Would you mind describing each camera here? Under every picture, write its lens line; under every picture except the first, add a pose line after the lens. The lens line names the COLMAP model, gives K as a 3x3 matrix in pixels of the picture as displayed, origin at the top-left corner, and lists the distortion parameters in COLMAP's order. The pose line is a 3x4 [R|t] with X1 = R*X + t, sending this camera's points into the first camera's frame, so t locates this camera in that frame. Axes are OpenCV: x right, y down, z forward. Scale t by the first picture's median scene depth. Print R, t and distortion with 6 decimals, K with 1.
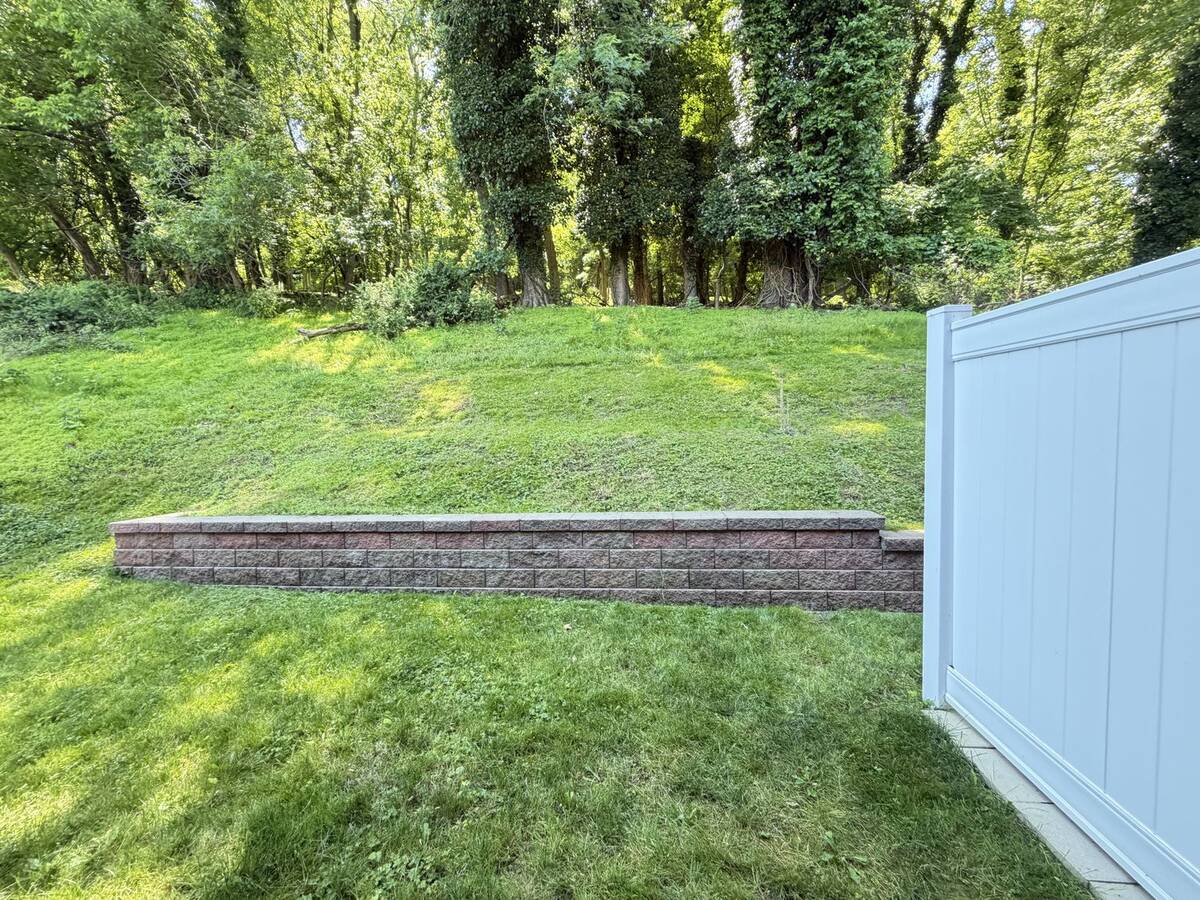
lens RADIAL K [[476.7, 0, 596.4], [0, 476.7, 451.6], [0, 0, 1]] dist [-0.001944, 0.000143]
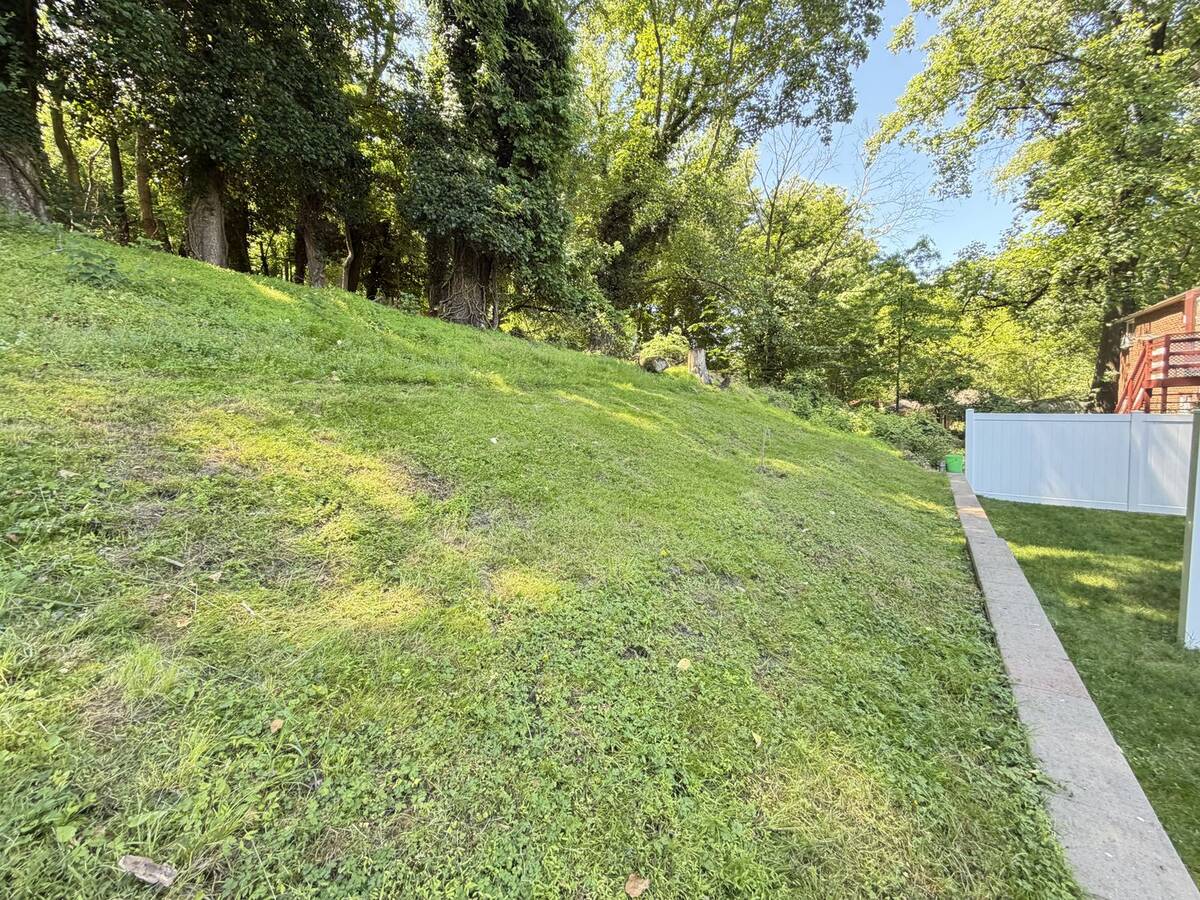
lens RADIAL K [[476.7, 0, 595.5], [0, 476.7, 451.4], [0, 0, 1]] dist [-0.001944, 0.000143]
pose [[0.475819, -0.059571, 0.877523, -0.984786], [0.082675, 0.996316, 0.022806, -0.210208], [-0.875649, 0.061698, 0.478991, 1.185337]]
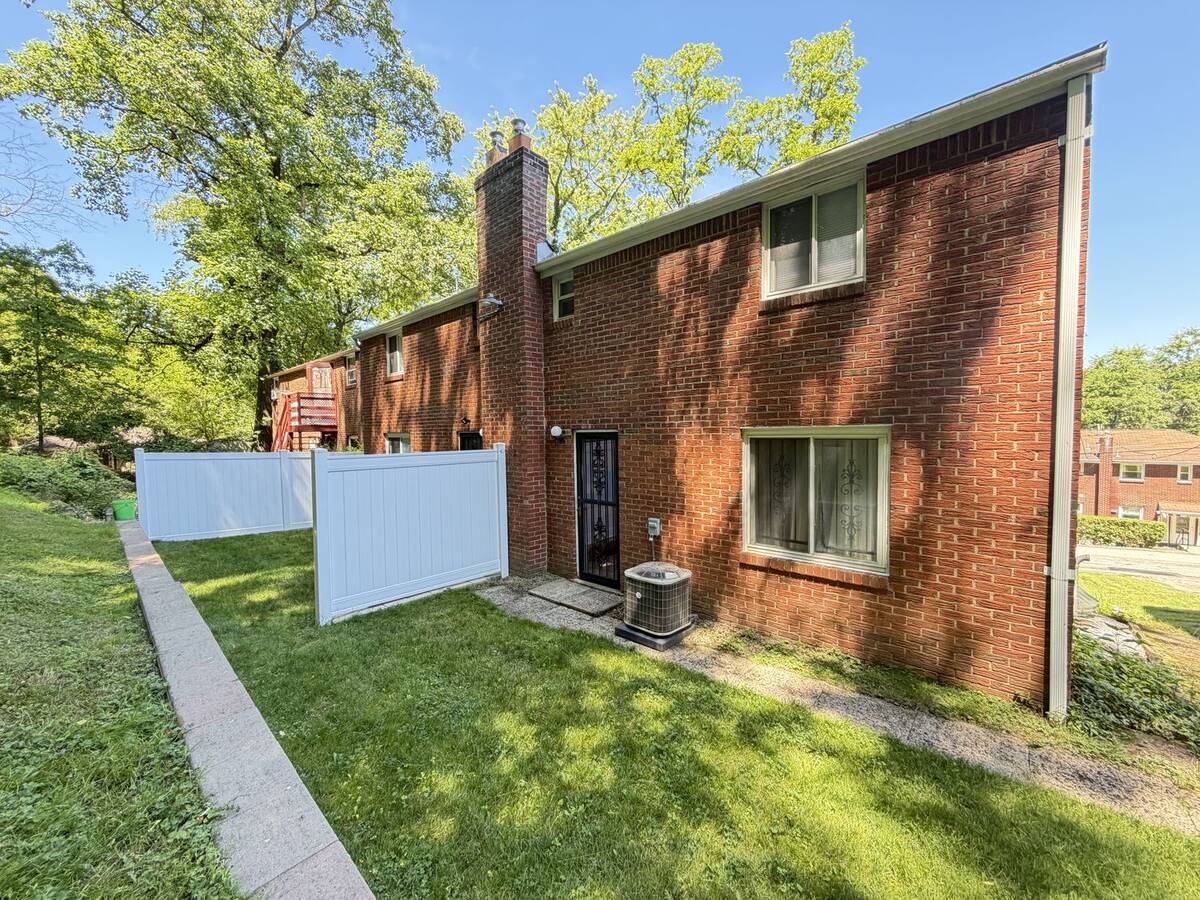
lens RADIAL K [[476.7, 0, 596.1], [0, 476.7, 451.3], [0, 0, 1]] dist [-0.001944, 0.000143]
pose [[-0.798011, 0.014332, 0.602472, -0.978056], [0.077018, 0.993945, 0.078371, -0.208249], [-0.597701, 0.108942, -0.794283, 1.151772]]
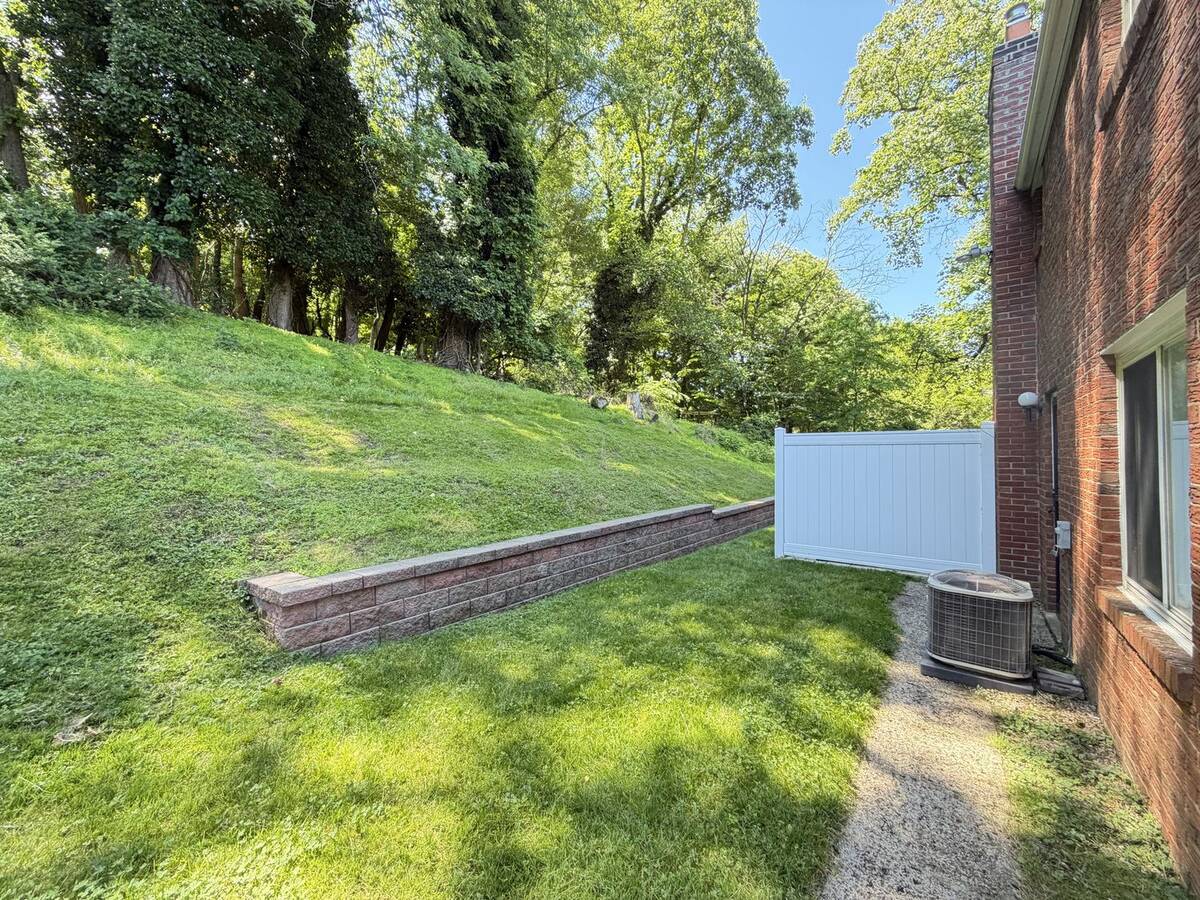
lens RADIAL K [[476.7, 0, 595.2], [0, 476.7, 451.2], [0, 0, 1]] dist [-0.001944, 0.000143]
pose [[0.531592, 0.032098, 0.846392, -1.459889], [0.043269, 0.996948, -0.064983, 0.003072], [-0.845895, 0.071167, 0.528580, 0.211749]]
